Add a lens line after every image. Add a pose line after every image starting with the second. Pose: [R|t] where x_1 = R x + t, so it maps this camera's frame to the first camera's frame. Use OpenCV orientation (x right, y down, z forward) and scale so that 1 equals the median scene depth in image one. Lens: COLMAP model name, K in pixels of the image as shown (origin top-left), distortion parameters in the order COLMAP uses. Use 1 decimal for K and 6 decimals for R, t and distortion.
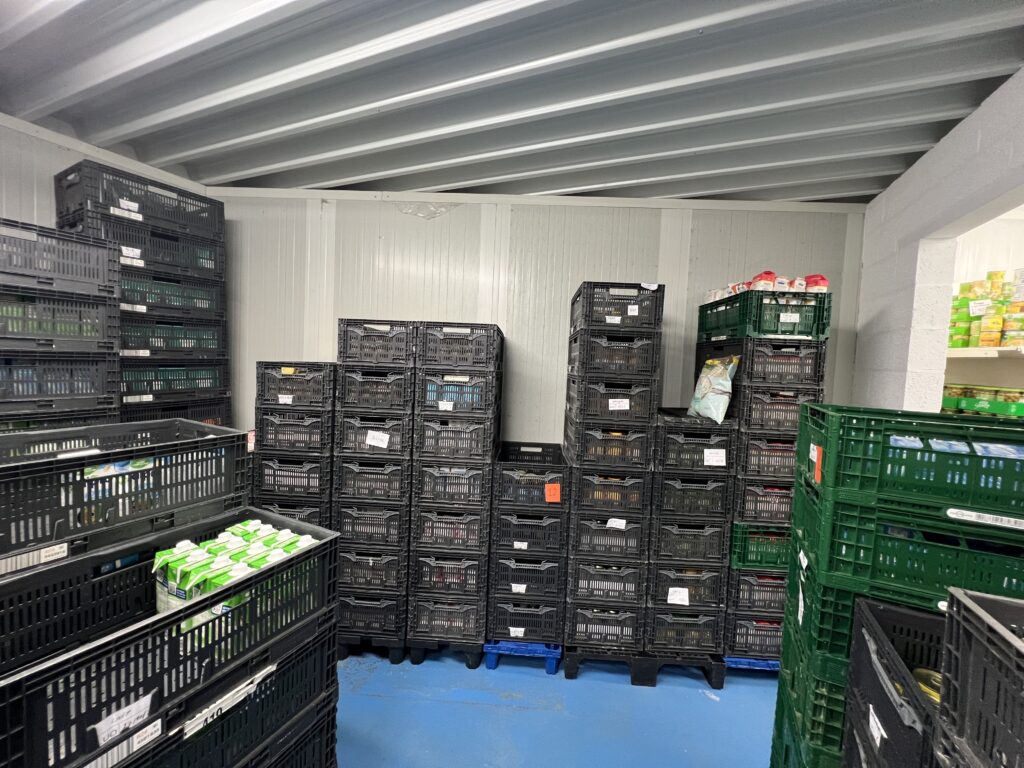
lens RADIAL K [[409.3, 0, 509.1], [0, 409.3, 384.7], [0, 0, 1]] dist [-0.003302, 0.000439]
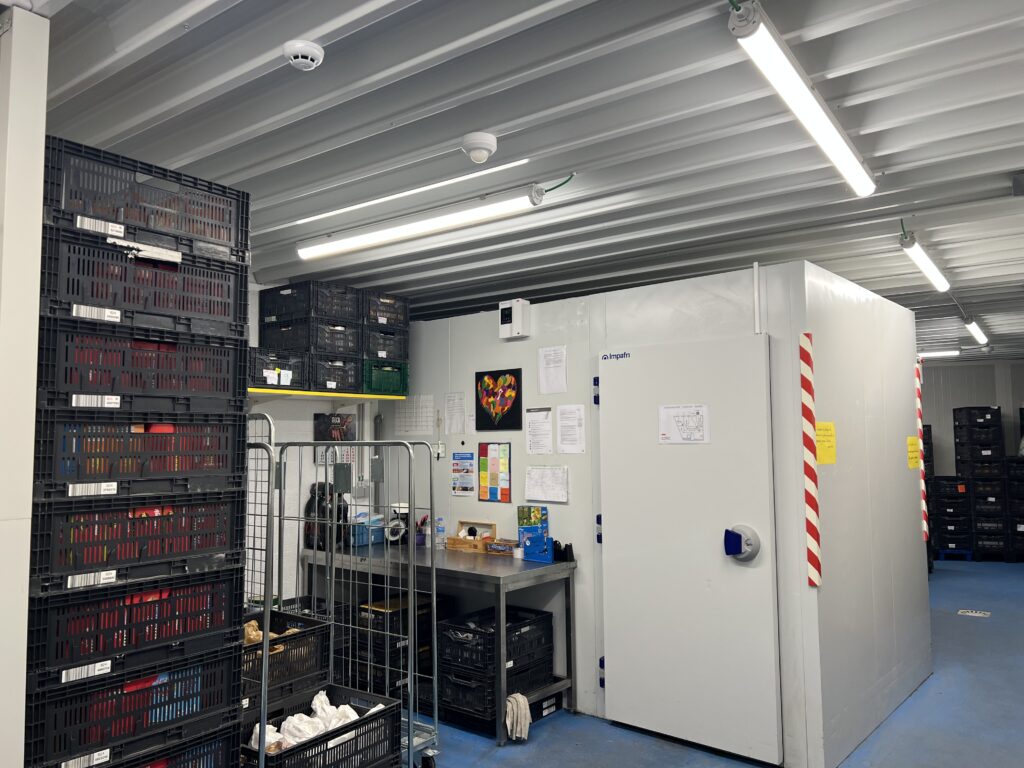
lens RADIAL K [[766.9, 0, 511.6], [0, 766.9, 387.0], [0, 0, 1]] dist [0.051102, -0.056118]
pose [[0.973636, -0.069205, -0.217358, -1.535762], [0.043013, 0.991473, -0.123005, 0.108311], [0.224017, 0.110413, 0.968310, -4.396844]]
